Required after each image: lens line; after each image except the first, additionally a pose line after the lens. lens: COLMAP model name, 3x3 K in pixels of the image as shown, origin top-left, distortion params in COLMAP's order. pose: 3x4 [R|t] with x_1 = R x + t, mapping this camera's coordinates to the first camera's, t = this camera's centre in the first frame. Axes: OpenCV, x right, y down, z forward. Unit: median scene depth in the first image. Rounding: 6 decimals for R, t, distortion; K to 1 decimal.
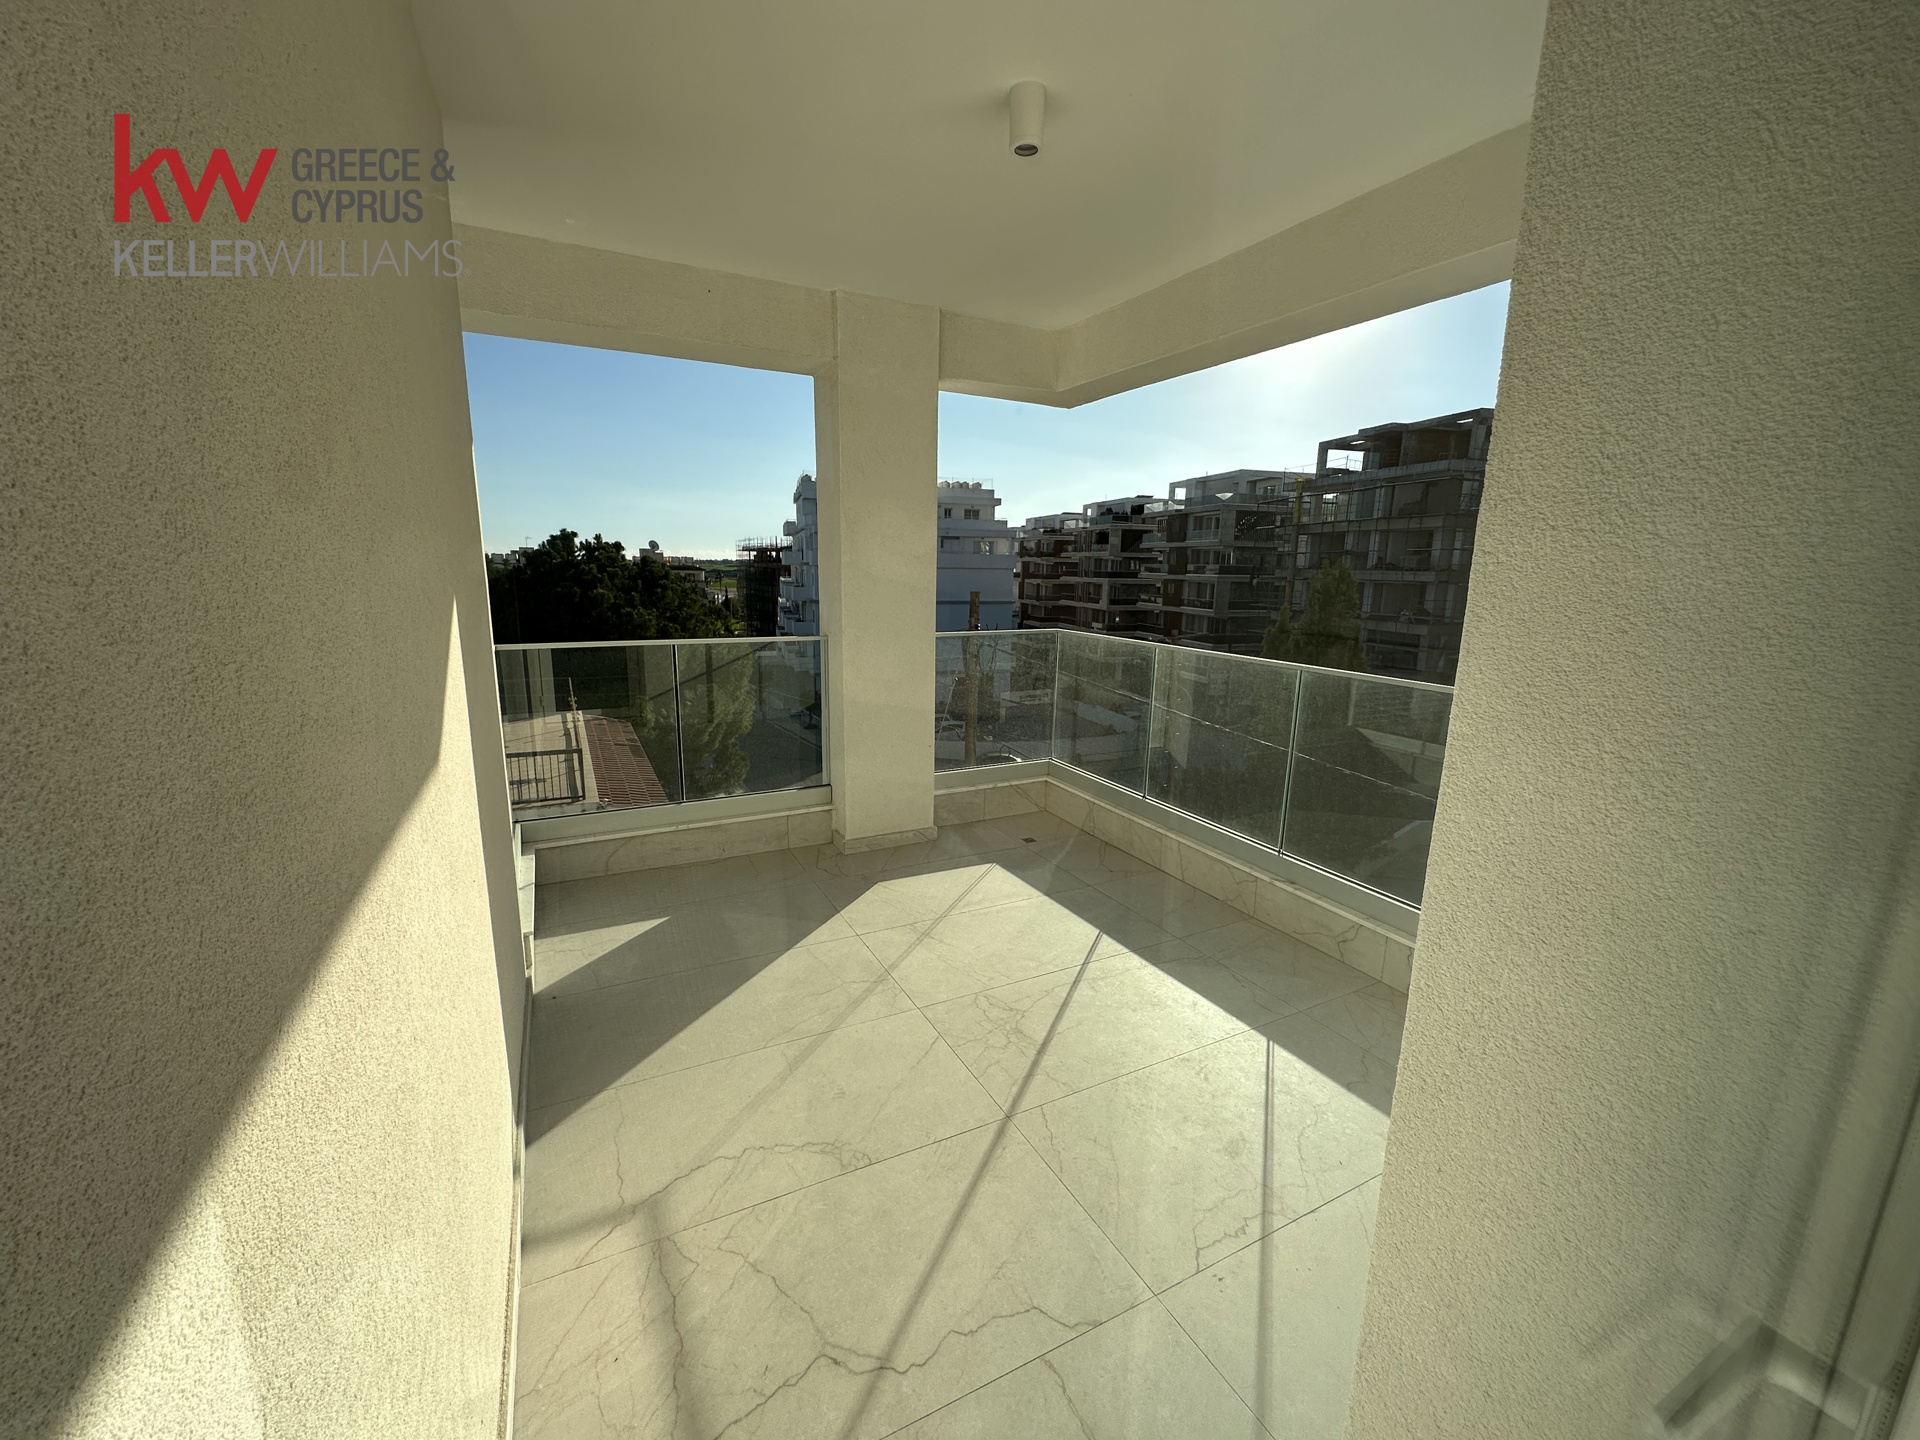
lens RADIAL K [[767.3, 0, 957.3], [0, 767.3, 717.9], [0, 0, 1]] dist [-0.001829, -0.000035]
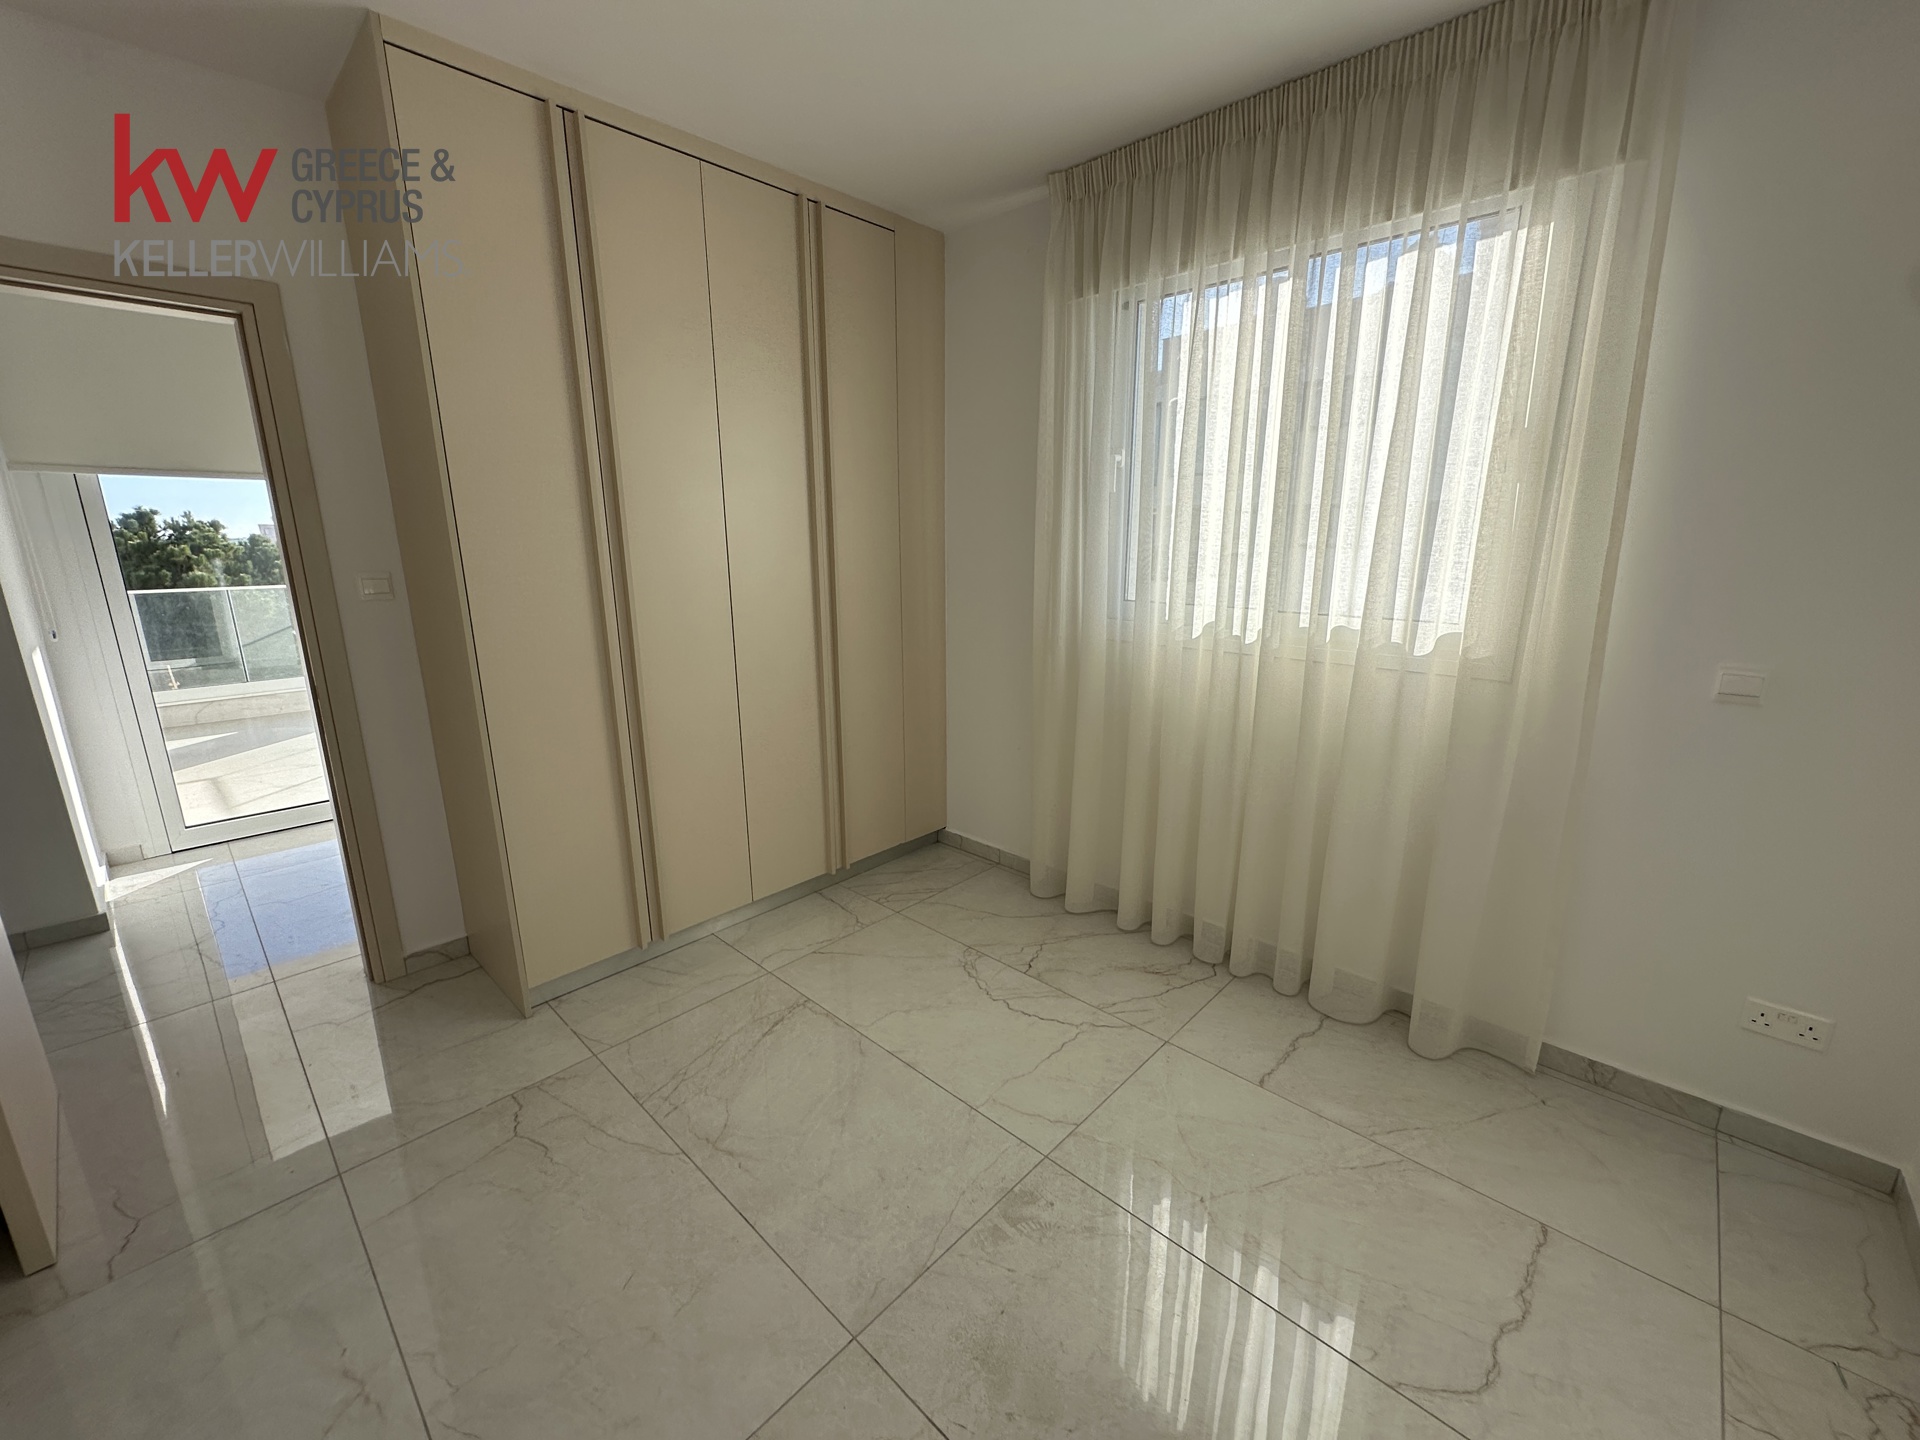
lens RADIAL K [[767.3, 0, 967.0], [0, 767.3, 716.7], [0, 0, 1]] dist [-0.001829, -0.000035]
pose [[0.942444, -0.094548, 0.320718, 0.104887], [0.083640, 0.995356, 0.047650, 0.043577], [-0.323734, -0.018082, 0.945975, -0.195363]]
